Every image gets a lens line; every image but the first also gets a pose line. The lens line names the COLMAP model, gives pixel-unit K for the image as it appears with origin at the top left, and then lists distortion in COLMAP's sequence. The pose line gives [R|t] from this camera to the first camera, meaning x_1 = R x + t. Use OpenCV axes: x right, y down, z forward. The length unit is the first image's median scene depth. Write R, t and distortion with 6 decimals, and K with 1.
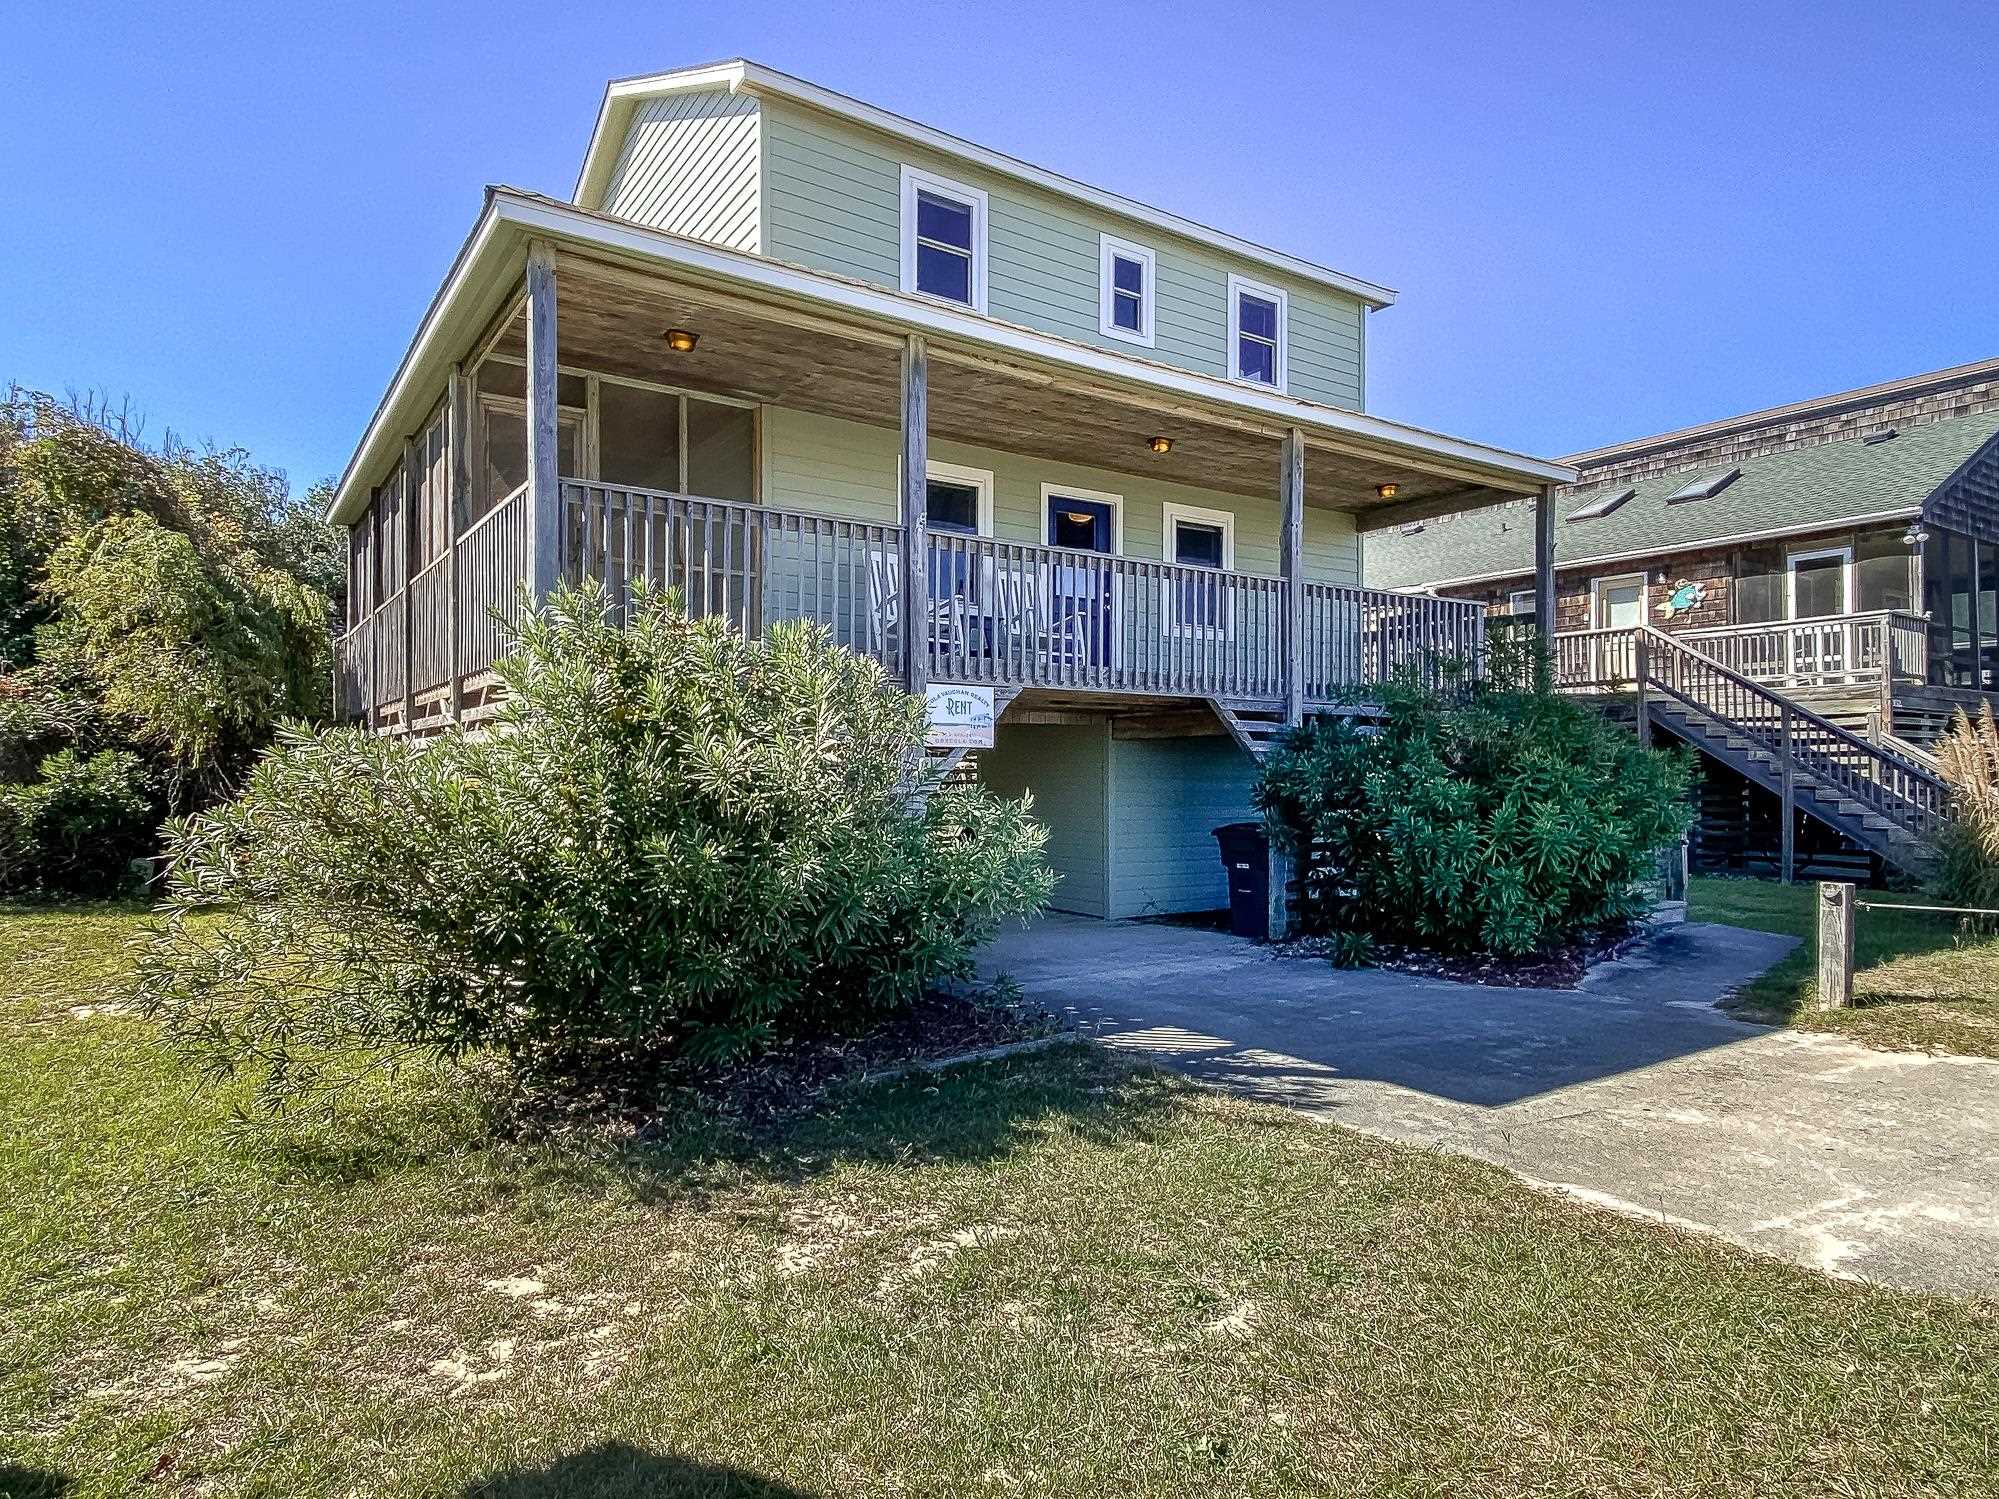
lens RADIAL K [[1166.6, 0, 997.0], [0, 1166.6, 758.2], [0, 0, 1]] dist [0.007940, -0.001506]
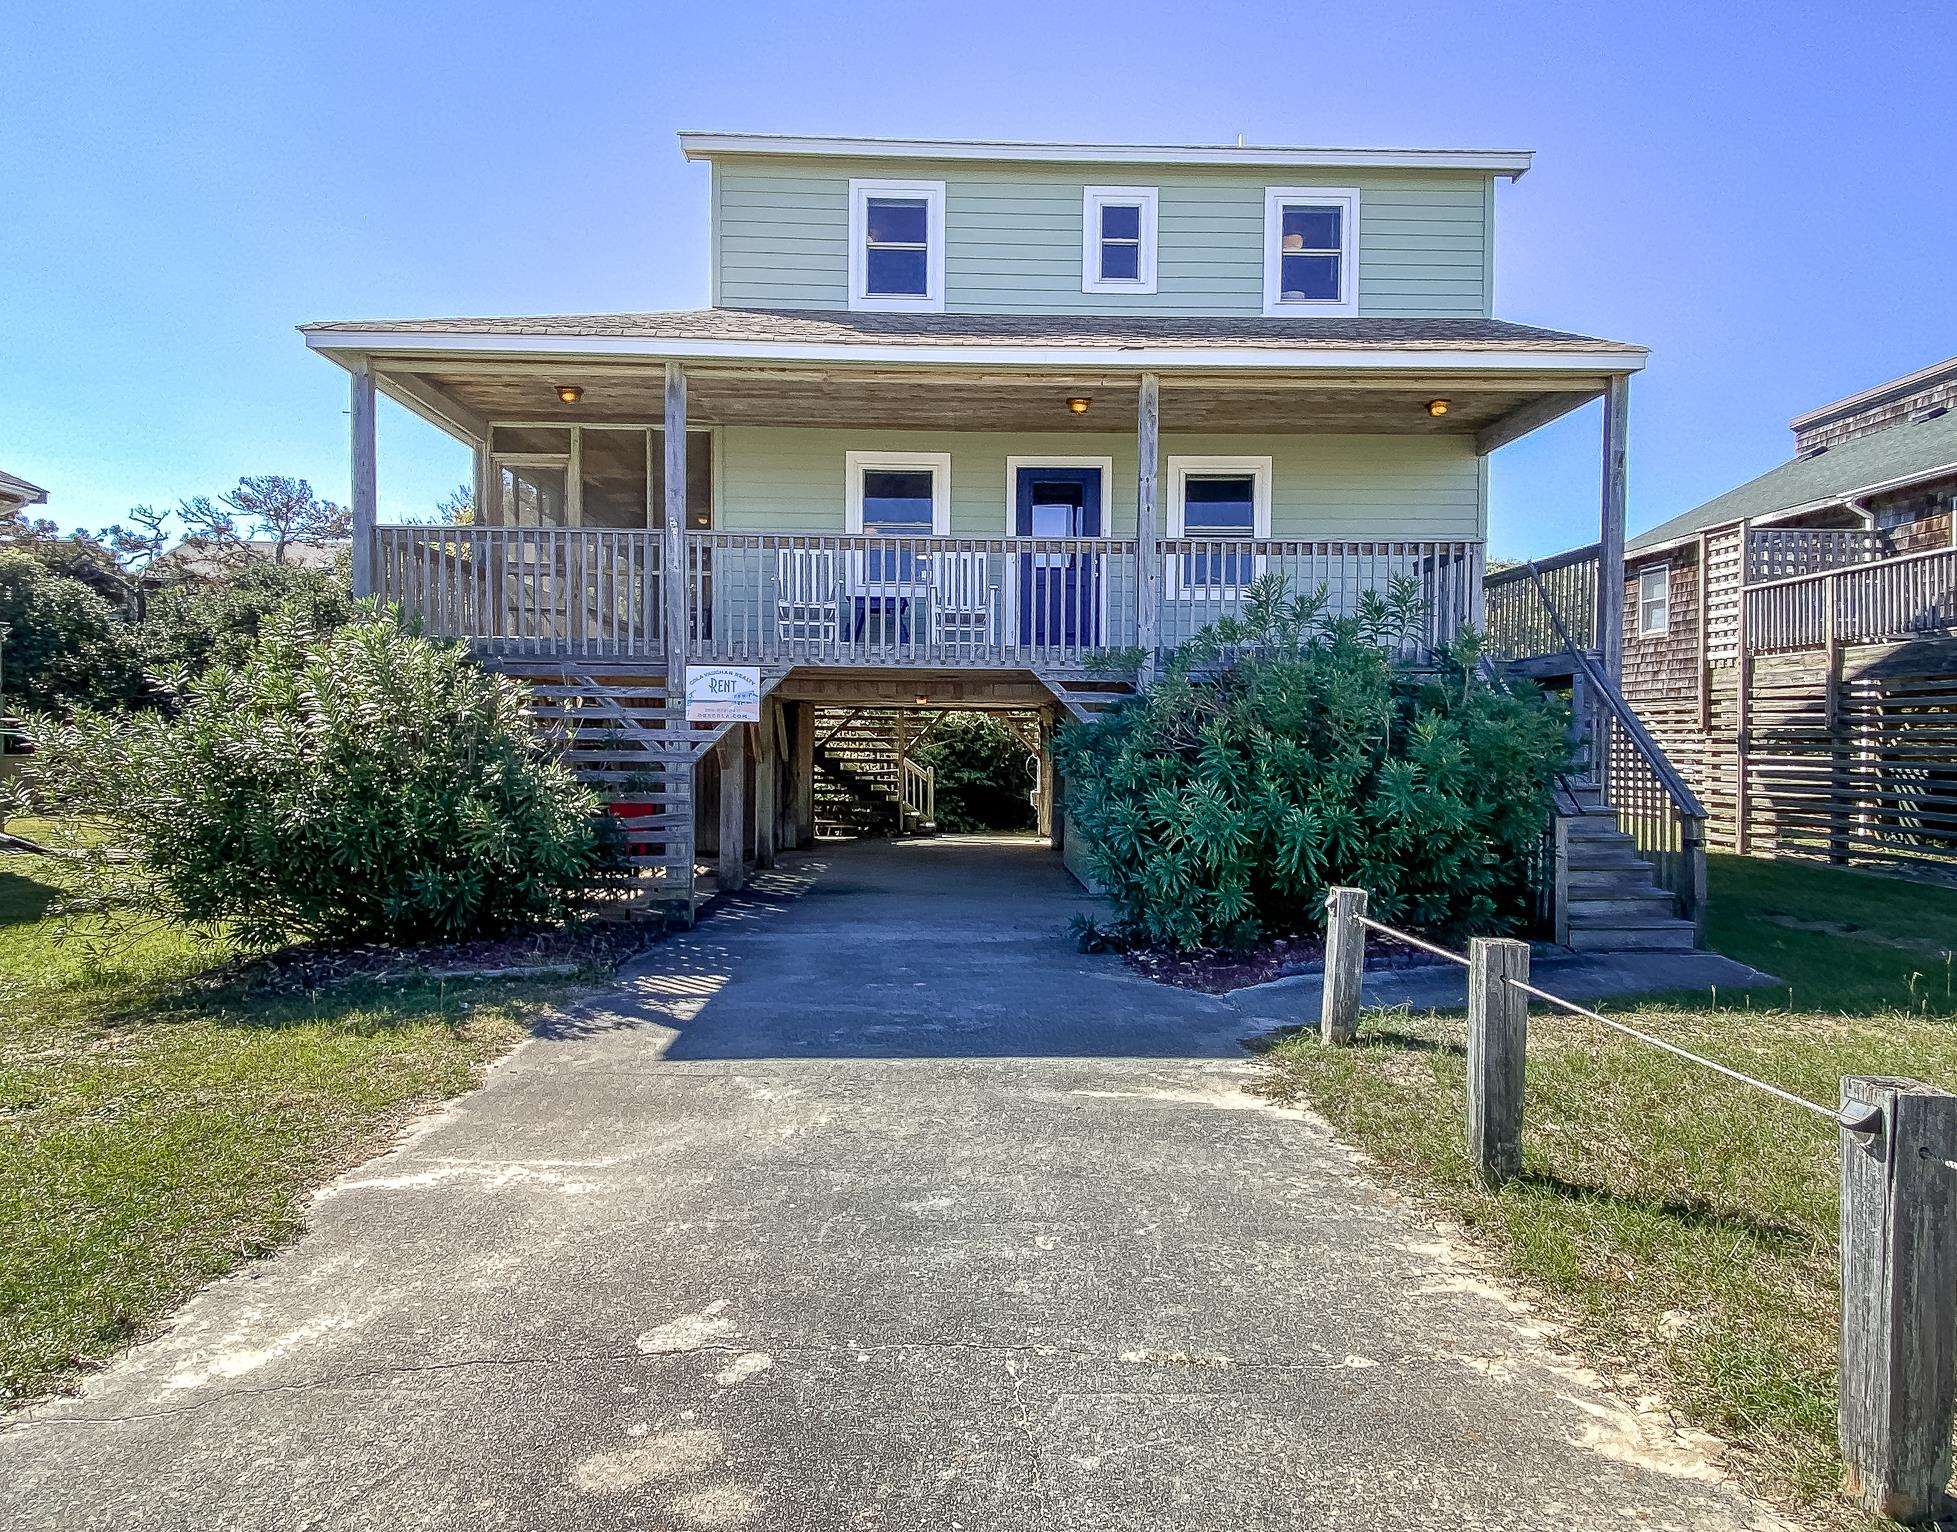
lens RADIAL K [[1183.2, 0, 979.1], [0, 1183.2, 765.8], [0, 0, 1]] dist [-0.000159, -0.001810]
pose [[0.847635, 0.015184, -0.530363, 0.592097], [0.002454, 0.999468, 0.032536, -0.002321], [0.530575, -0.028880, 0.847146, 0.119244]]
